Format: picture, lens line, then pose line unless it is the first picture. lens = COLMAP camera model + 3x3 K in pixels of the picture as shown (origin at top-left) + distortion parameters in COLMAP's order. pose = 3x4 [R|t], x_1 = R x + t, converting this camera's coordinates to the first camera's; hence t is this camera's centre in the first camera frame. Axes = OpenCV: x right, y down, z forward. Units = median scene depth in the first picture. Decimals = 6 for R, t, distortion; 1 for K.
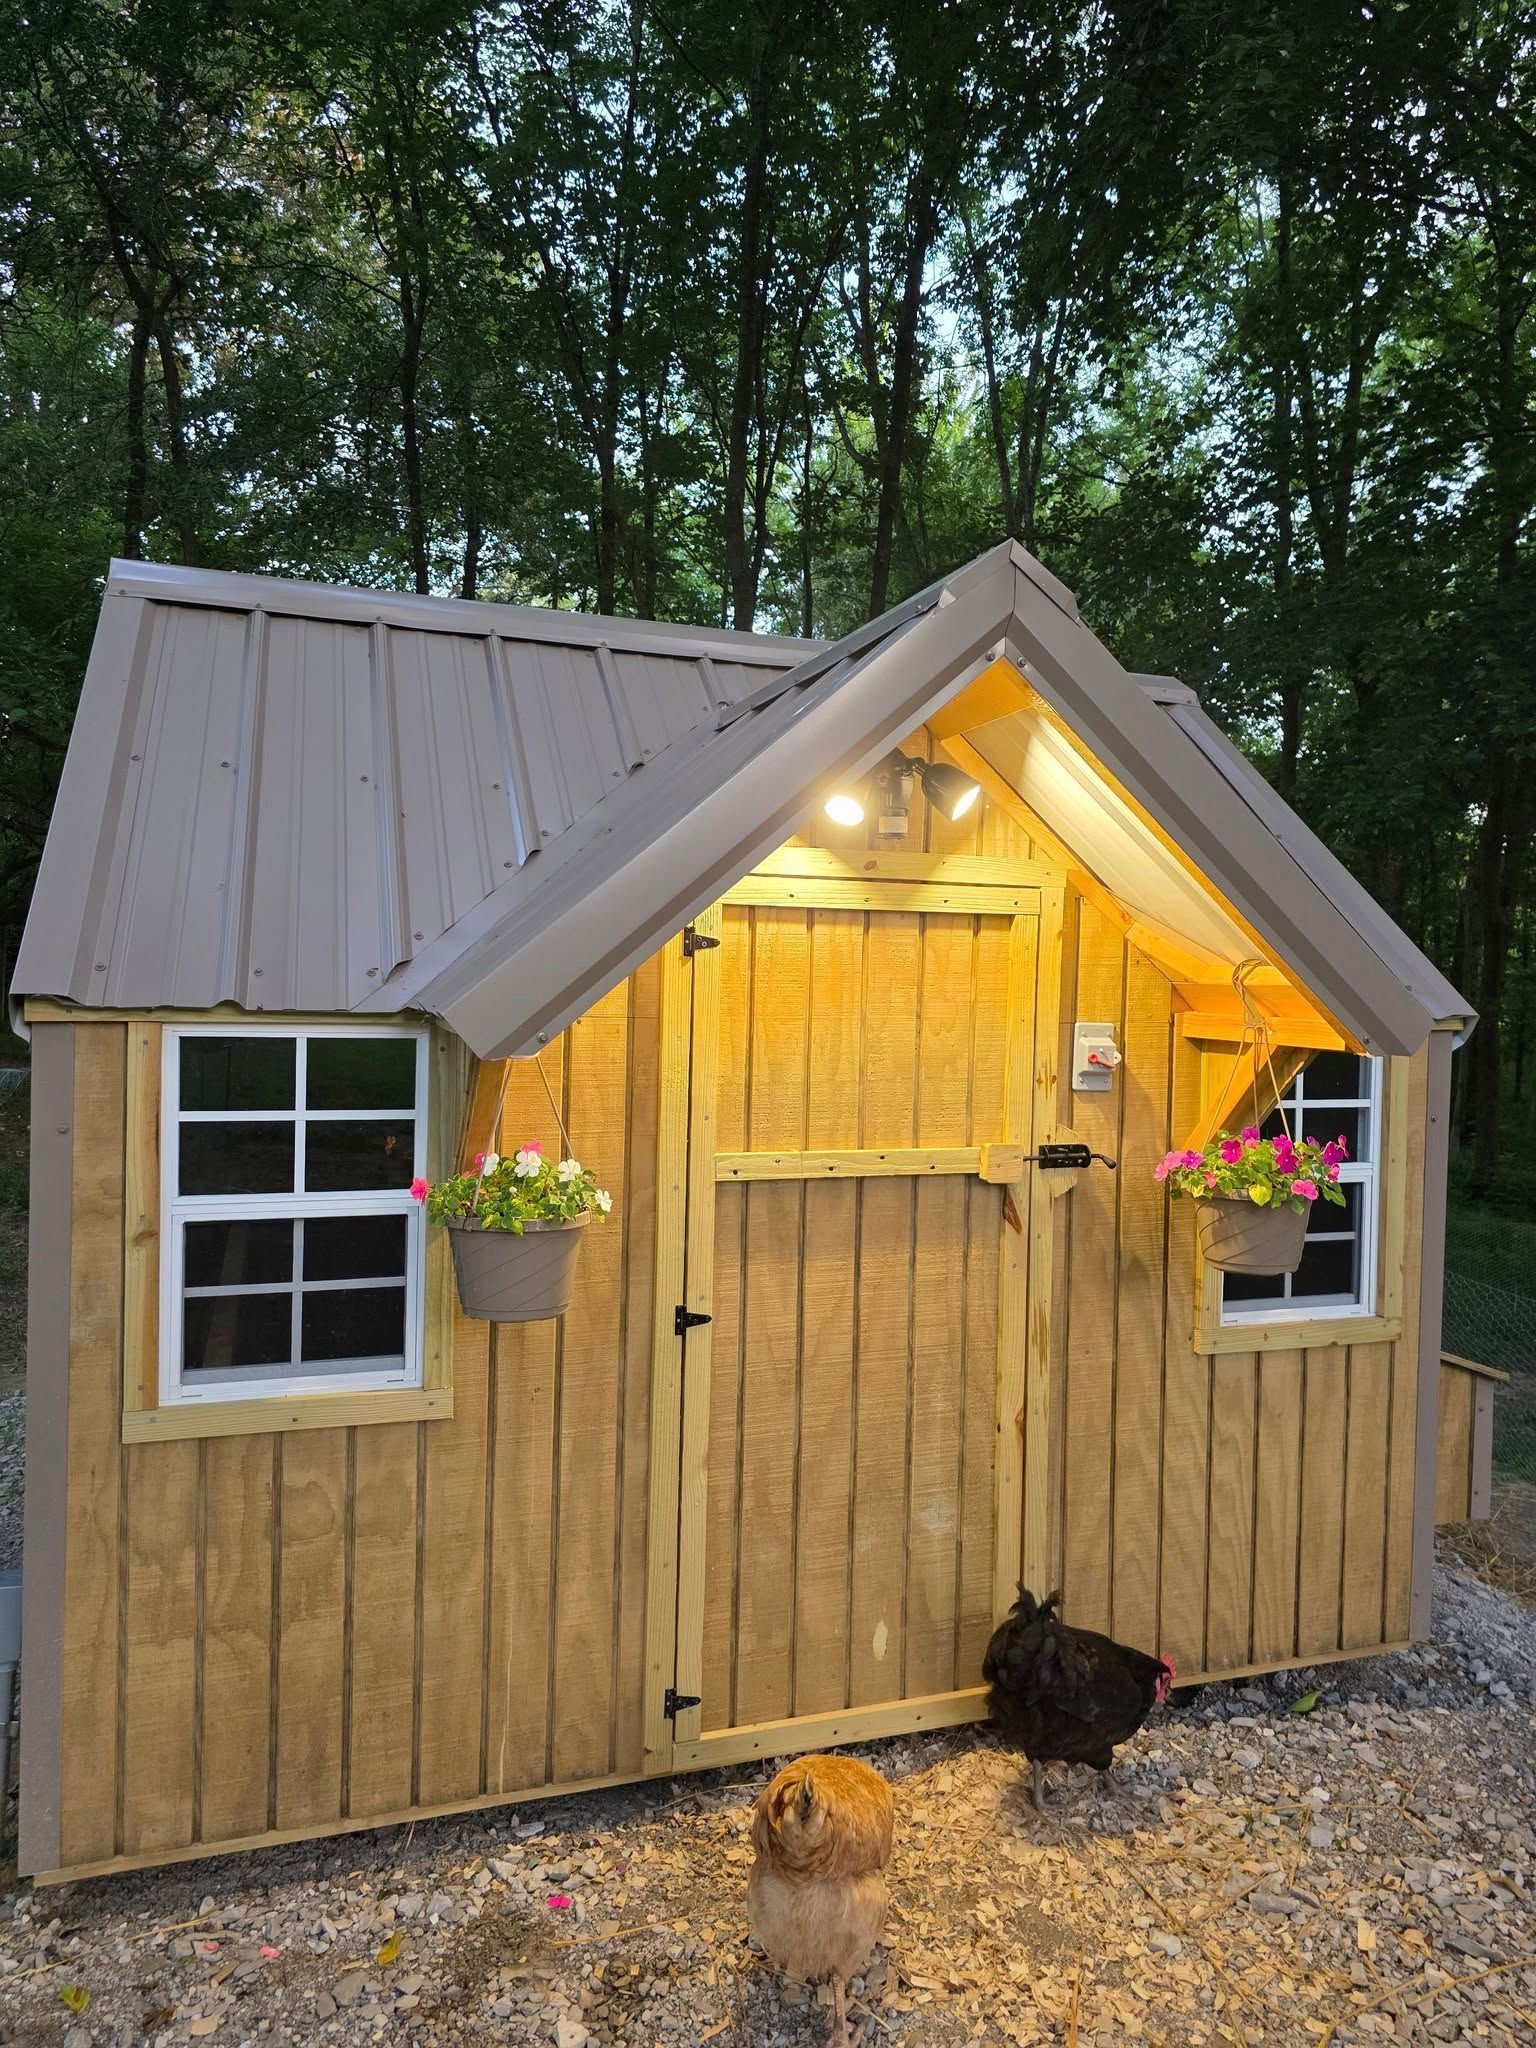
lens RADIAL K [[1403.6, 0, 757.6], [0, 1403.6, 1021.8], [0, 0, 1]] dist [0.040325, -0.035673]
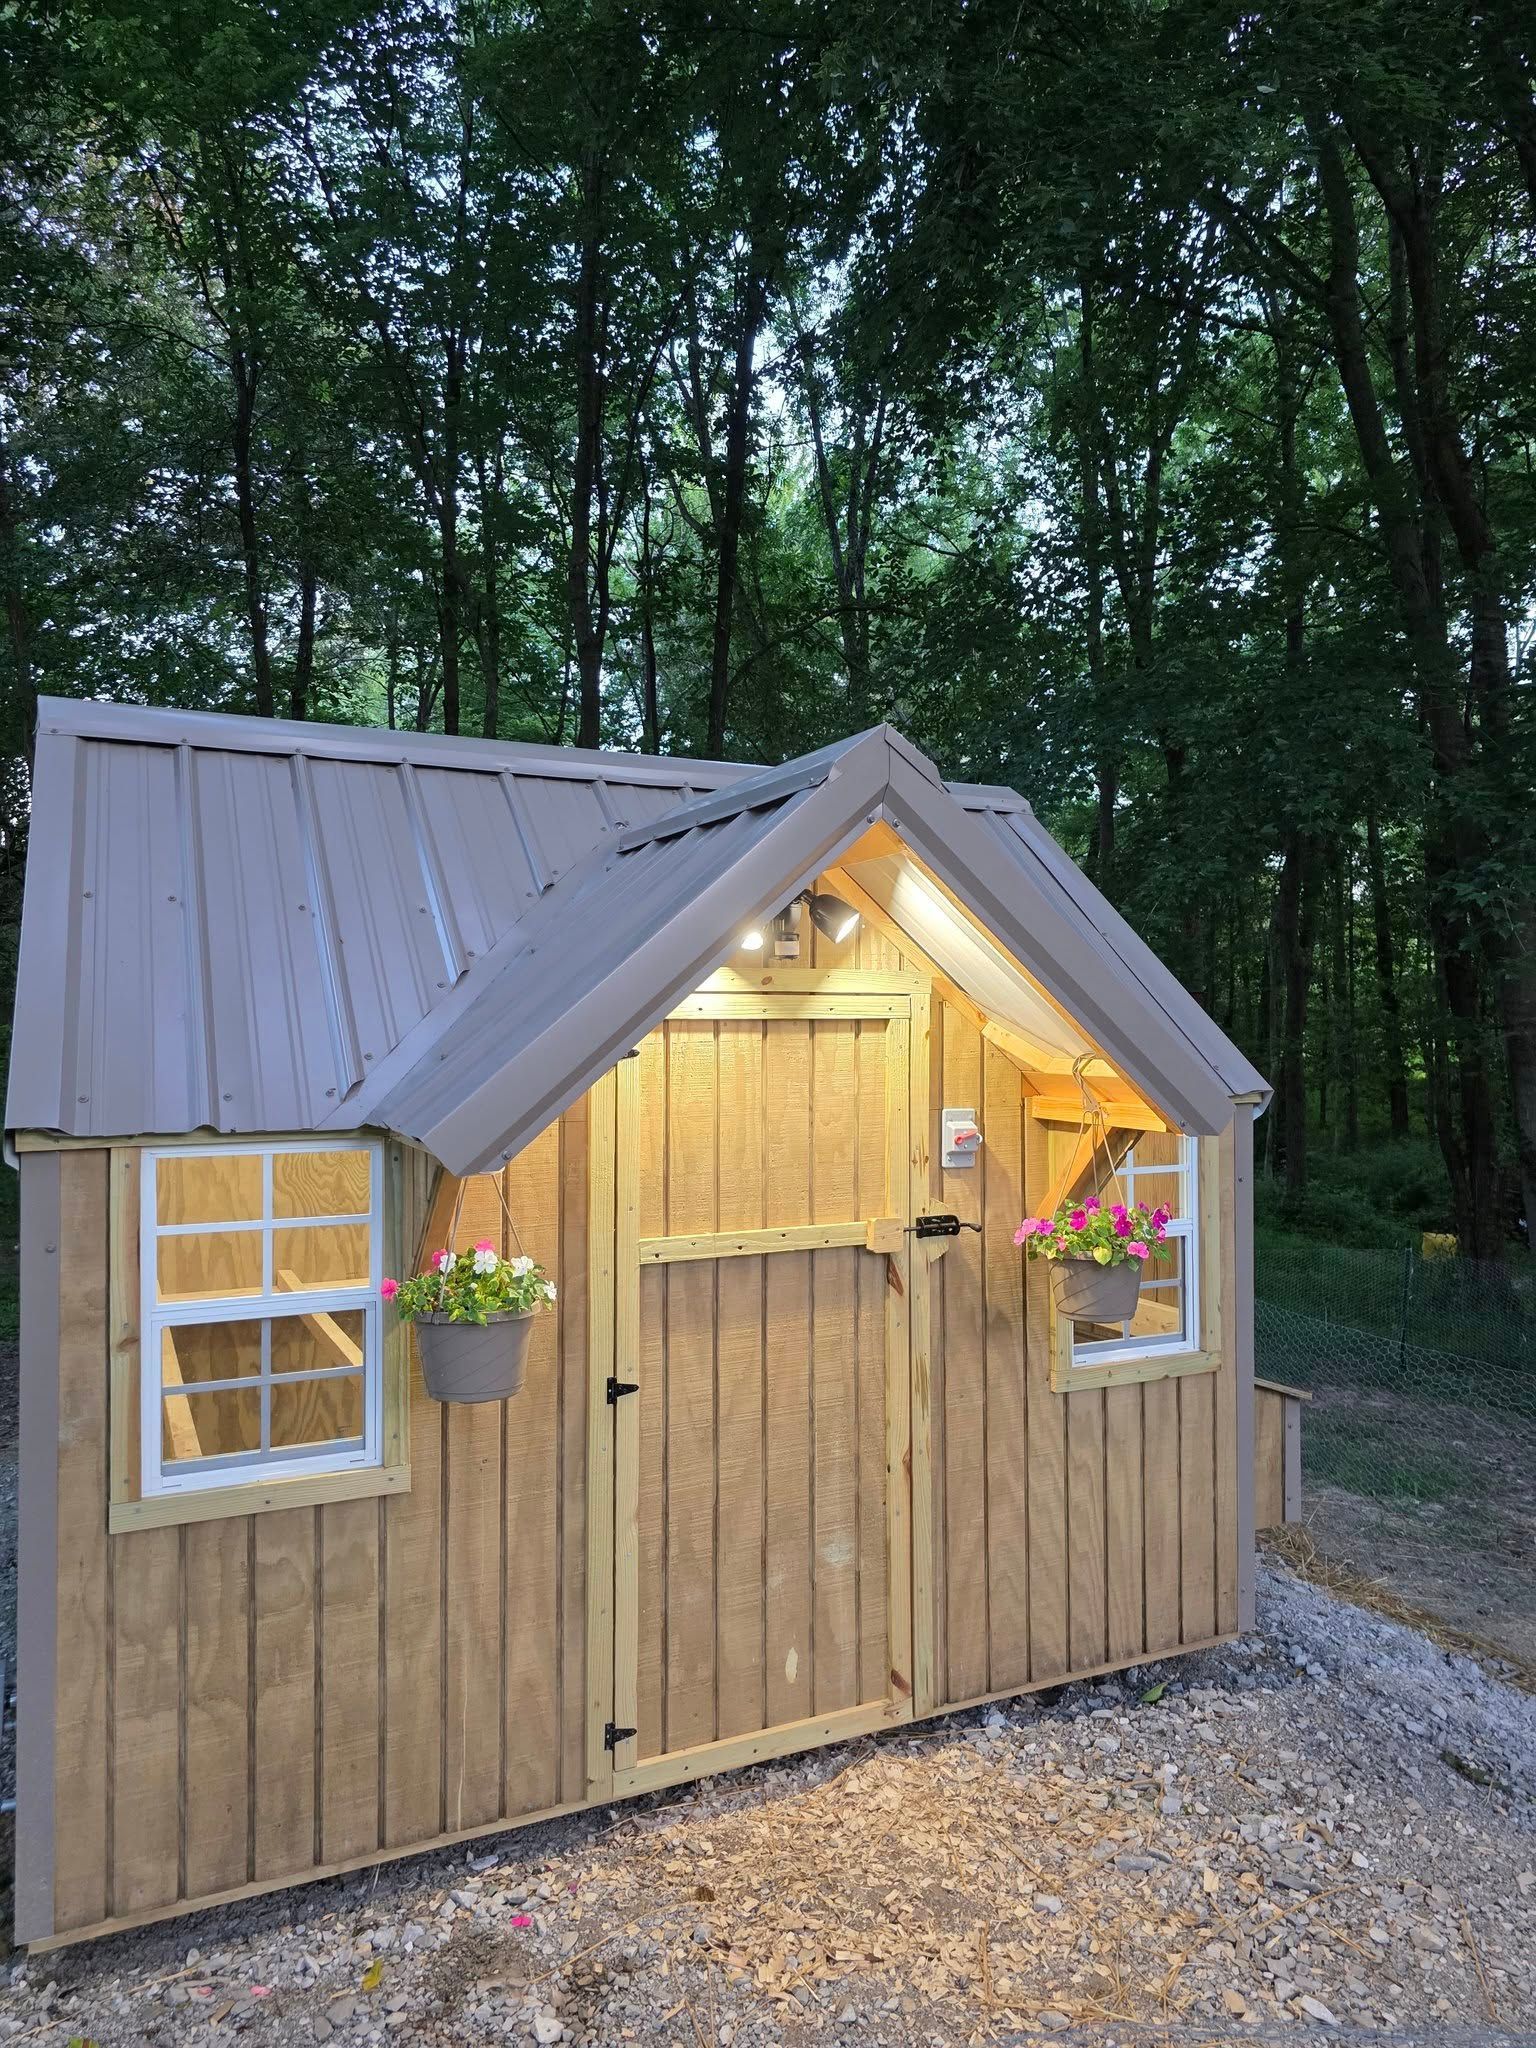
lens RADIAL K [[1403.6, 0, 774.9], [0, 1403.6, 1026.9], [0, 0, 1]] dist [0.040325, -0.035673]
pose [[0.992098, -0.024022, 0.123143, -0.054021], [0.027551, 0.999255, -0.027039, -0.042096], [-0.122402, 0.030218, 0.992020, -0.135291]]
